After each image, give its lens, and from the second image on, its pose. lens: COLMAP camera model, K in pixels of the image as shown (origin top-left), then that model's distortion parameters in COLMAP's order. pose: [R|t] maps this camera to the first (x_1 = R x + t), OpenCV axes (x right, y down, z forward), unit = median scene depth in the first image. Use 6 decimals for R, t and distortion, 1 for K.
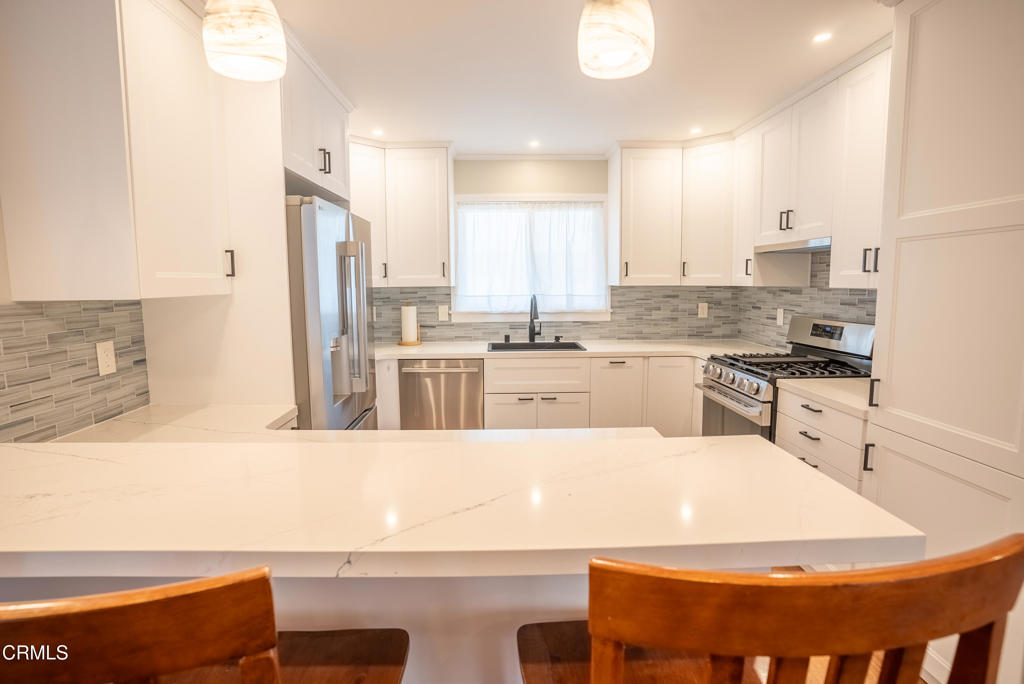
lens RADIAL K [[510.1, 0, 512.4], [0, 510.1, 337.3], [0, 0, 1]] dist [-0.047968, 0.001116]
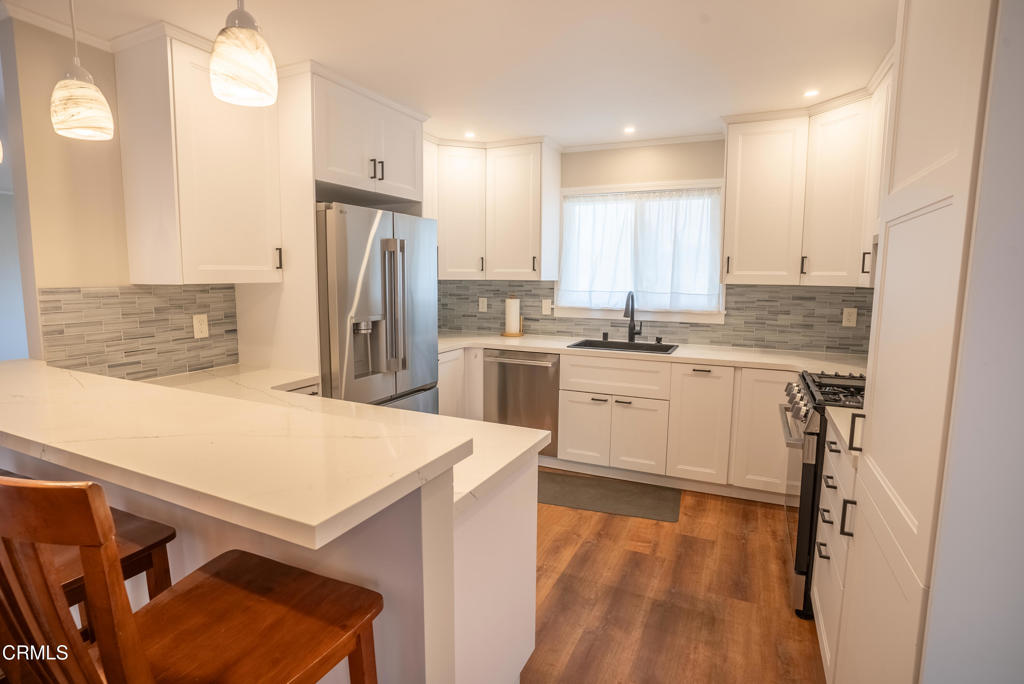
lens RADIAL K [[527.1, 0, 512.0], [0, 527.1, 342.0], [0, 0, 1]] dist [-0.048997, 0.000230]
pose [[0.891861, 0.070200, -0.446828, 0.282868], [-0.063100, 0.997533, 0.030773, -0.006474], [0.447886, 0.000749, 0.894091, 0.038485]]
